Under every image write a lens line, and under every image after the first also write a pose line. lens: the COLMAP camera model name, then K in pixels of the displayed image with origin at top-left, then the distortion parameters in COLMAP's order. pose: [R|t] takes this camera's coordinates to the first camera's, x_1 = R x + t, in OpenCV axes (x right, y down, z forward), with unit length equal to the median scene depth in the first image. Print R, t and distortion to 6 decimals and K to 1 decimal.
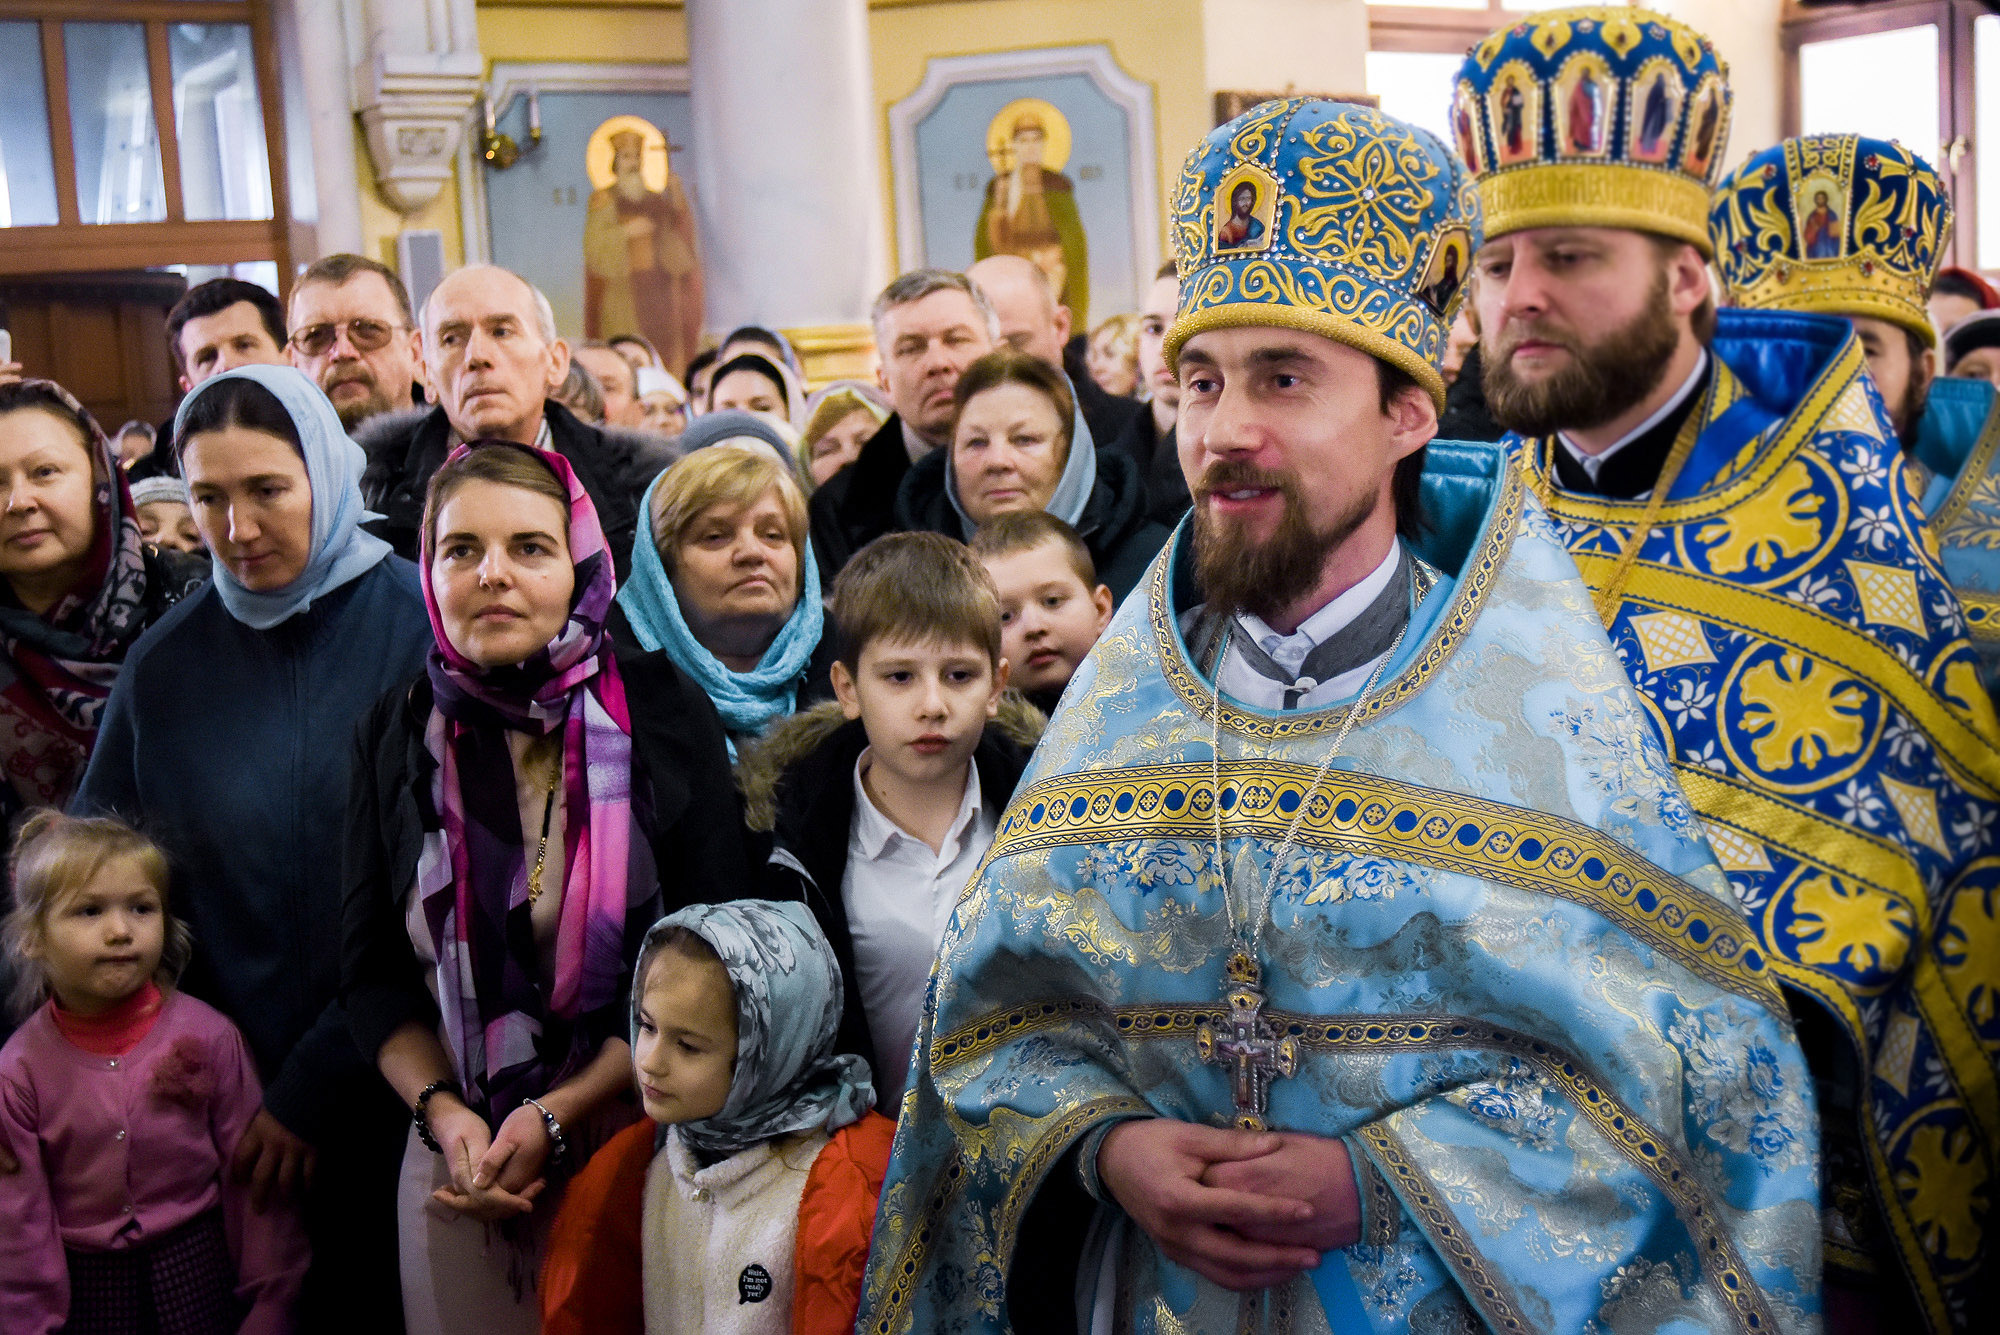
lens RADIAL K [[2330.6, 0, 998.3], [0, 2330.6, 725.4], [0, 0, 1]] dist [-0.129521, 0.019024]
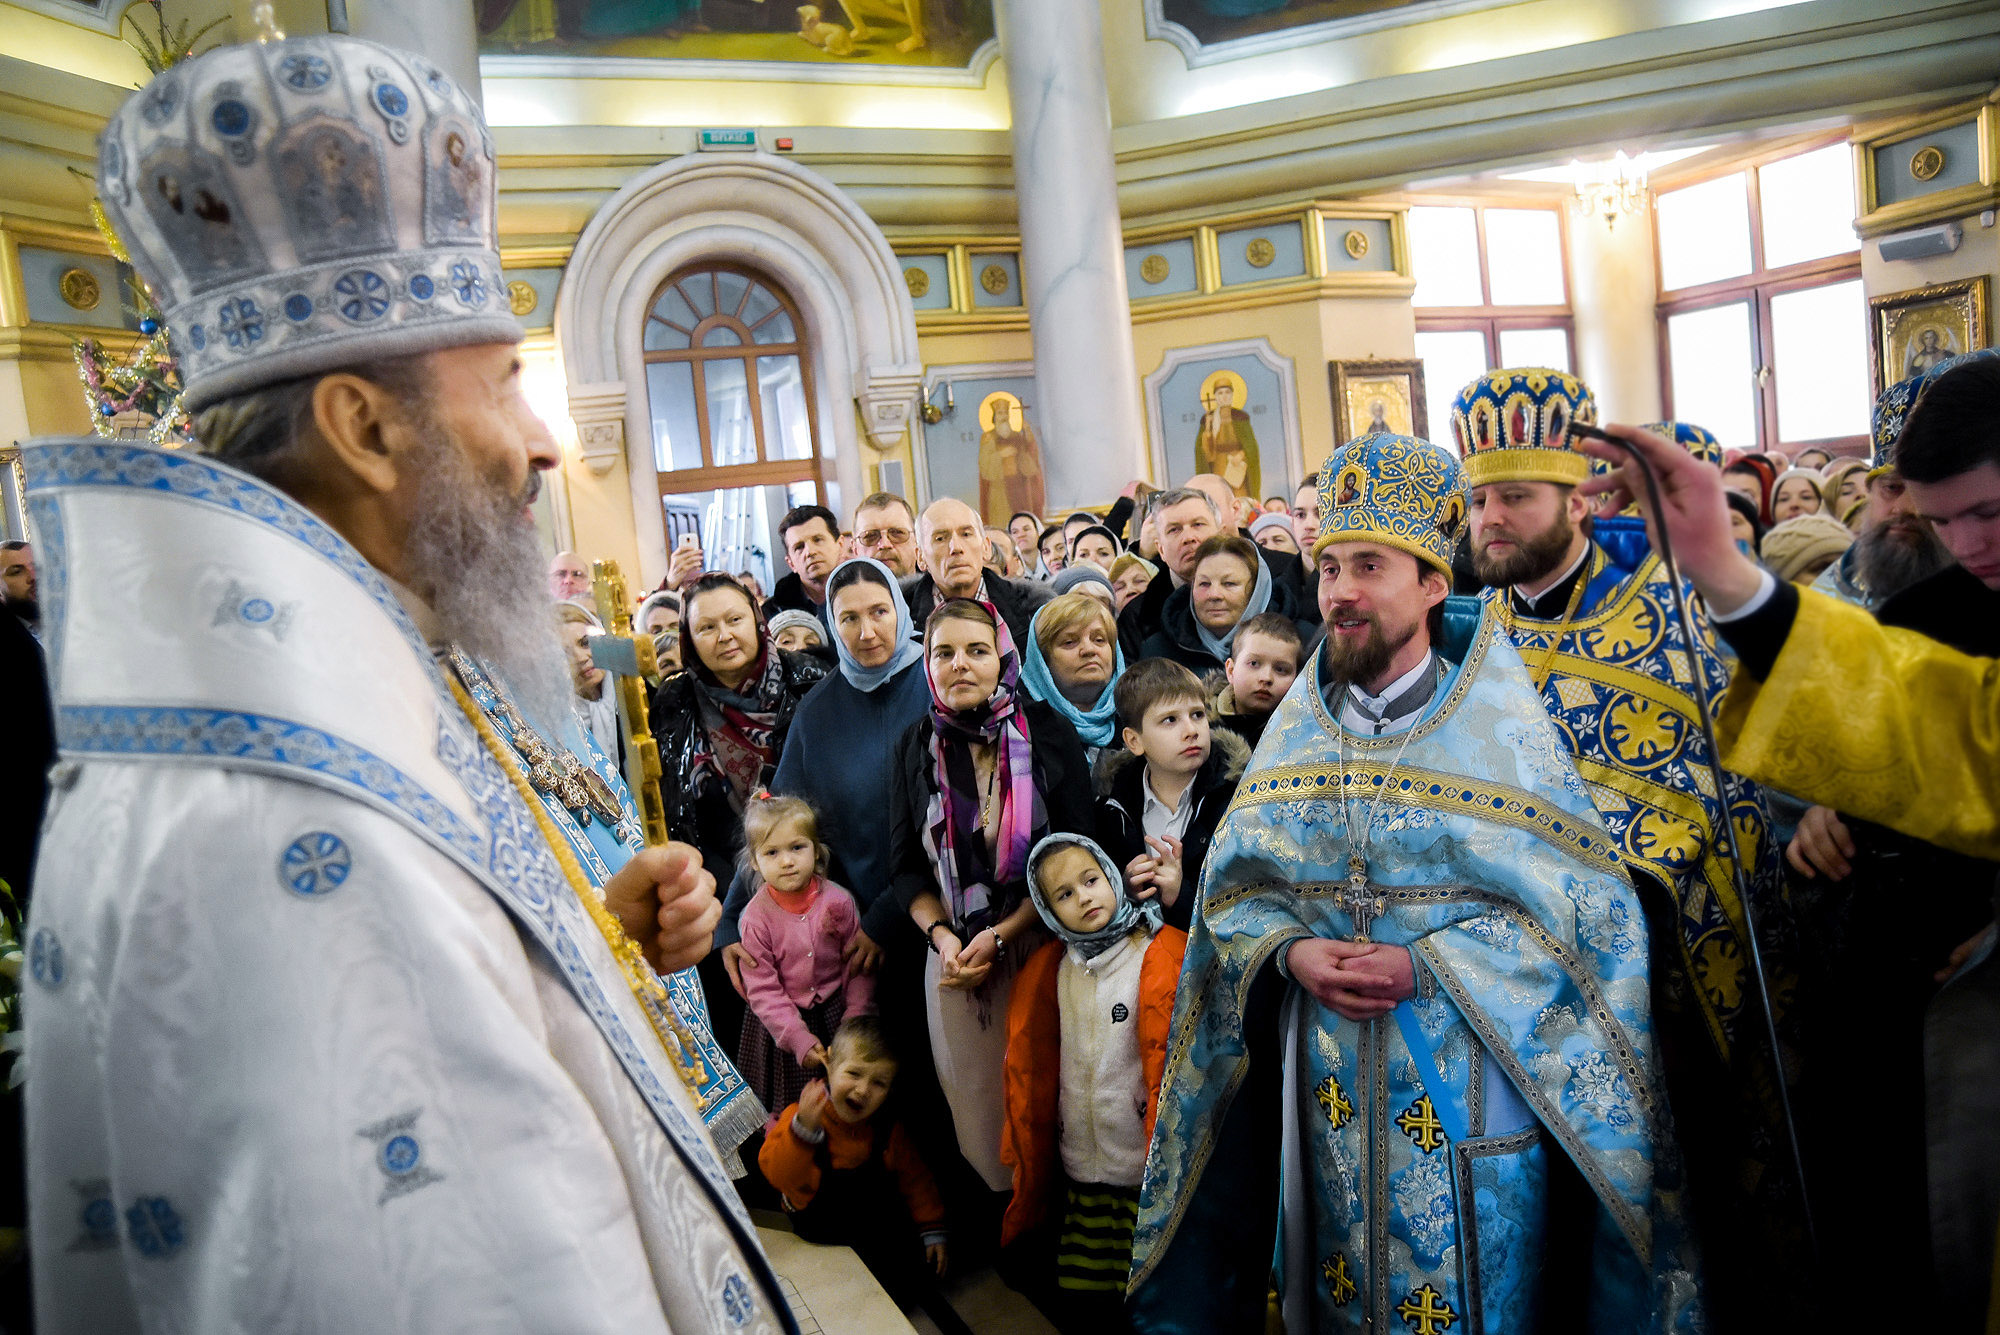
lens RADIAL K [[1385.1, 0, 1000.0], [0, 1385.1, 667.5], [0, 0, 1]] dist [-0.153177, 0.099228]
pose [[0.988434, -0.027678, -0.149105, -0.019598], [0.022570, 0.999103, -0.035844, -0.030169], [0.149963, 0.032064, 0.988172, -0.228108]]
